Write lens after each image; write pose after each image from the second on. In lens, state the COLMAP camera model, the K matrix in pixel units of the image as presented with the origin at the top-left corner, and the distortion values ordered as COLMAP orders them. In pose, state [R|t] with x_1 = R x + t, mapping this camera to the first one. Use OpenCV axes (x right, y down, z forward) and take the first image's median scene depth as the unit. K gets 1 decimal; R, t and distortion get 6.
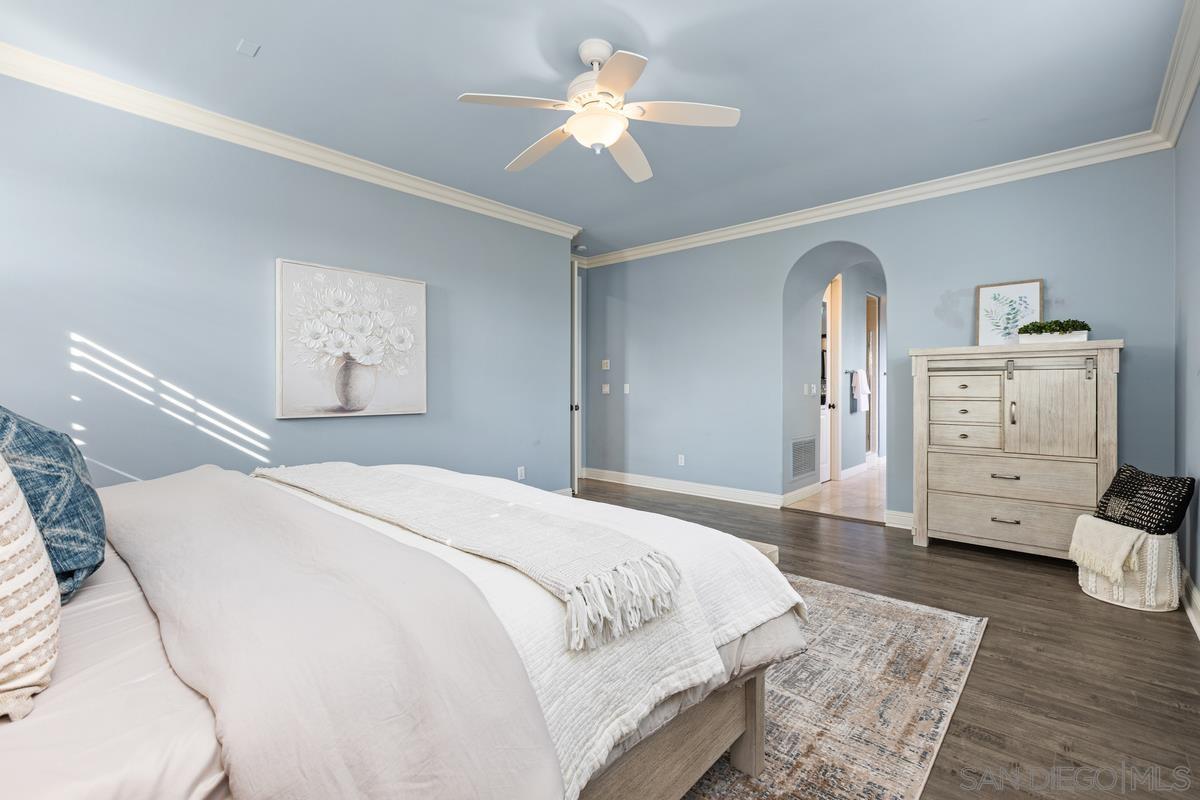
lens RADIAL K [[535.3, 0, 601.2], [0, 535.3, 393.3], [0, 0, 1]] dist [0.003887, 0.000554]
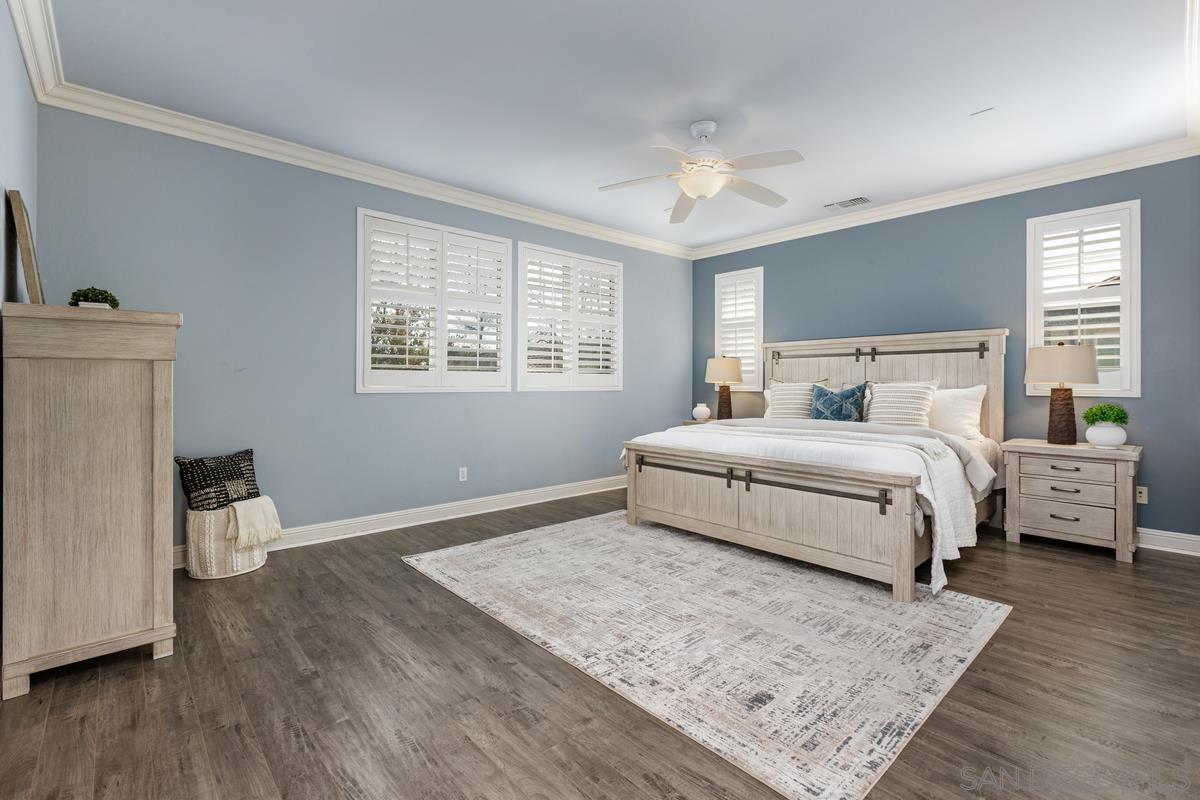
lens RADIAL K [[535.3, 0, 600.1], [0, 535.3, 390.6], [0, 0, 1]] dist [0.003887, 0.000554]
pose [[-0.994834, 0.001968, 0.101497, 0.096854], [0.004070, 0.999781, 0.020504, -0.010537], [-0.101434, 0.020811, -0.994625, 2.081441]]
